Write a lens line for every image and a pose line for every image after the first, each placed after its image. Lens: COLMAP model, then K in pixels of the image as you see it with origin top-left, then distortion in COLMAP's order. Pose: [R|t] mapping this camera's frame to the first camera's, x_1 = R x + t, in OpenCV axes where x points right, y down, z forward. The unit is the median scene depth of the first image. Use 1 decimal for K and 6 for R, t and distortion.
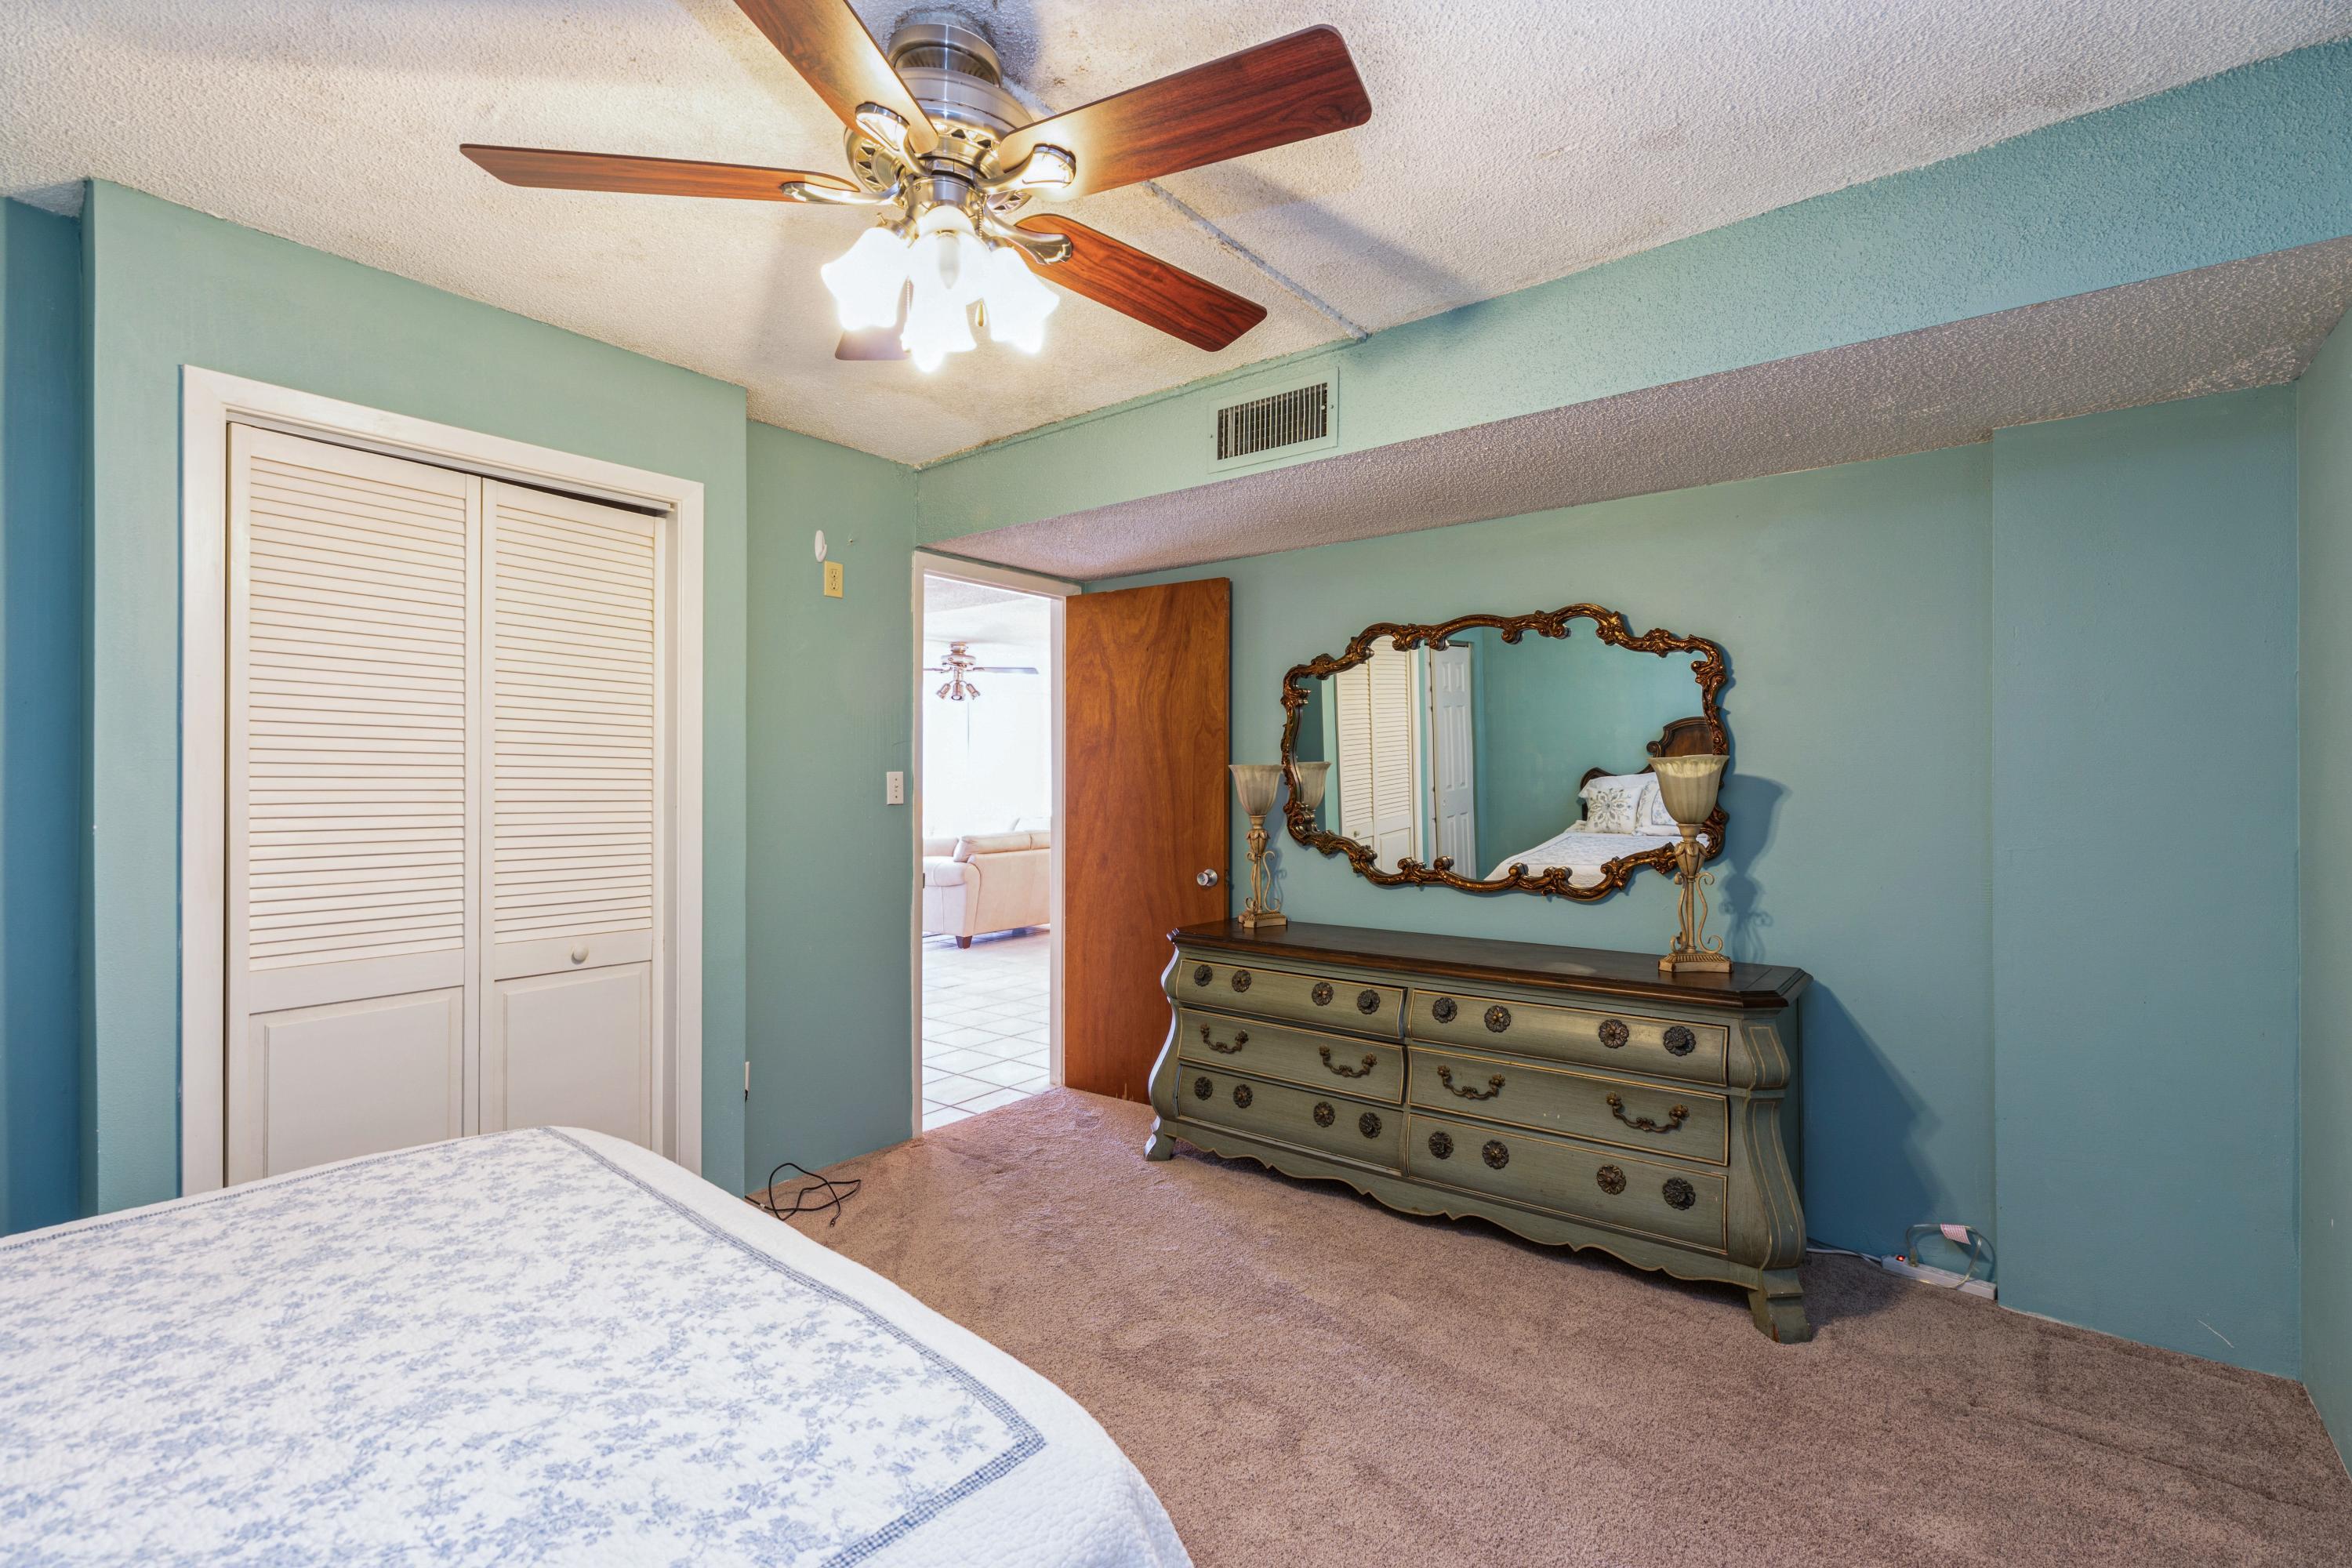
lens RADIAL K [[1057.0, 0, 1161.9], [0, 1057.0, 820.4], [0, 0, 1]] dist [0.001587, -0.000369]
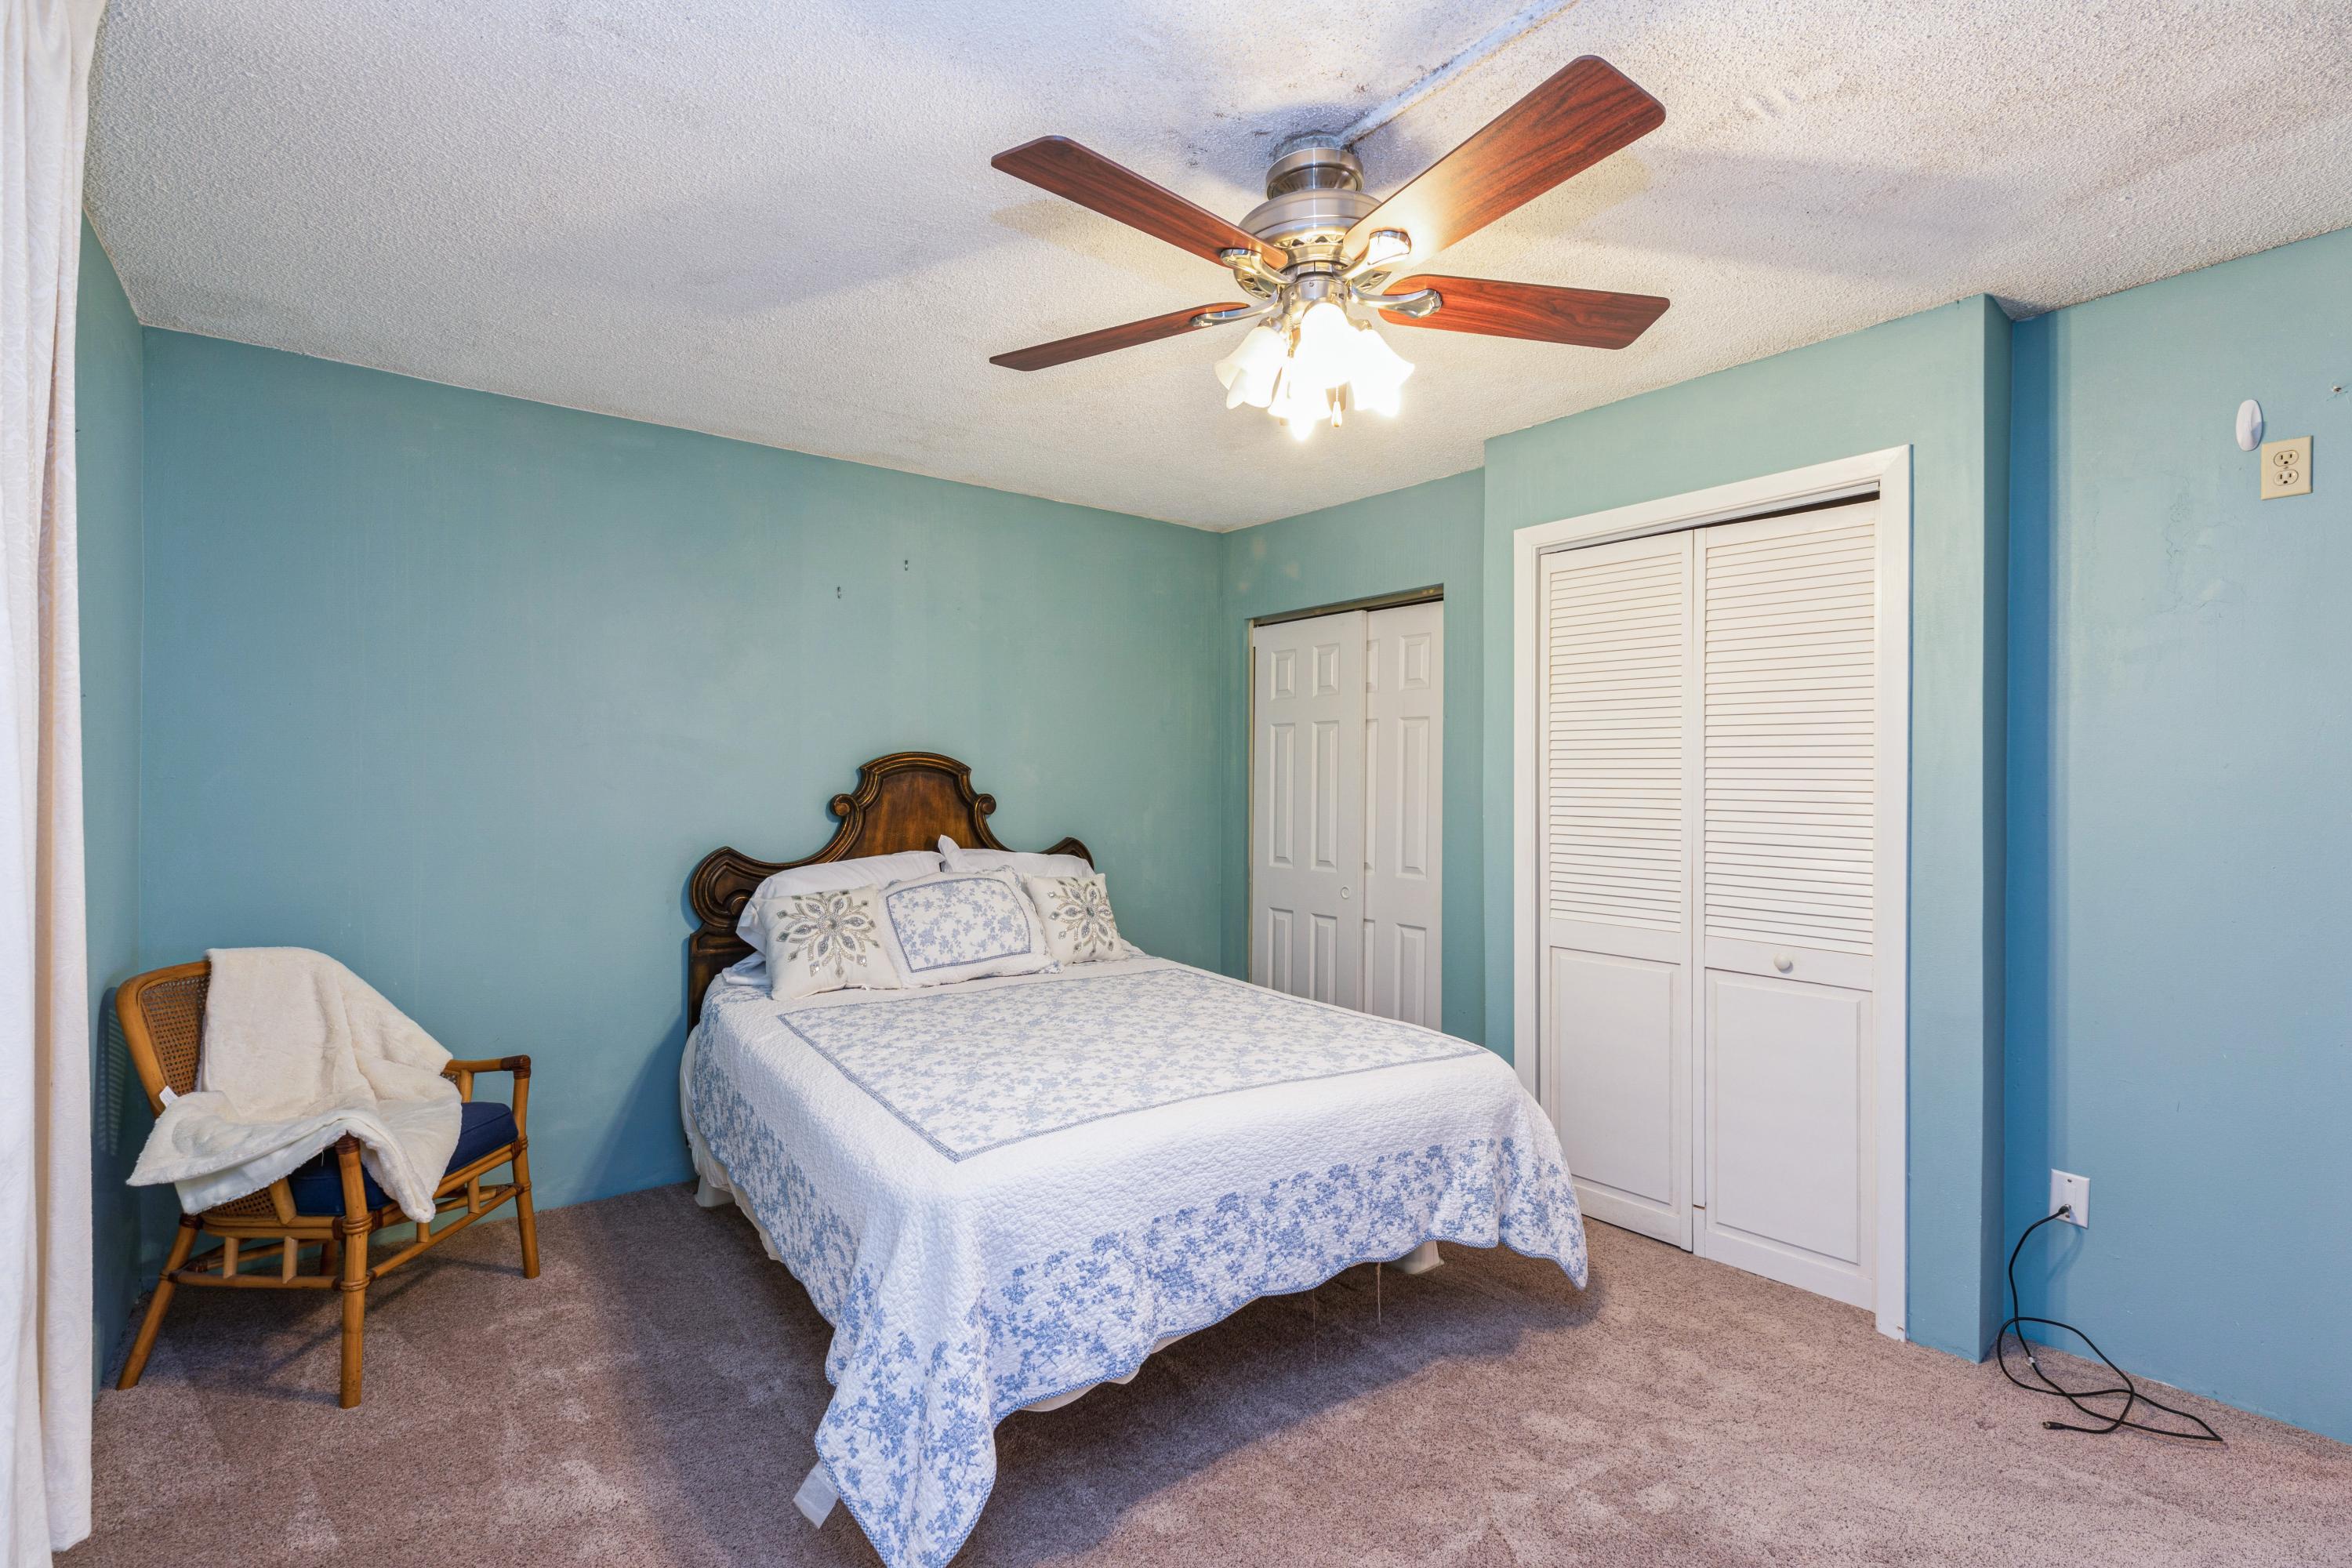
lens RADIAL K [[1057.0, 0, 1161.9], [0, 1057.0, 820.4], [0, 0, 1]] dist [0.001587, -0.000369]
pose [[-0.257212, 0.025311, -0.966023, 1.196649], [-0.043280, 0.998352, 0.037681, -0.045968], [0.965385, 0.051501, -0.255693, 1.415935]]
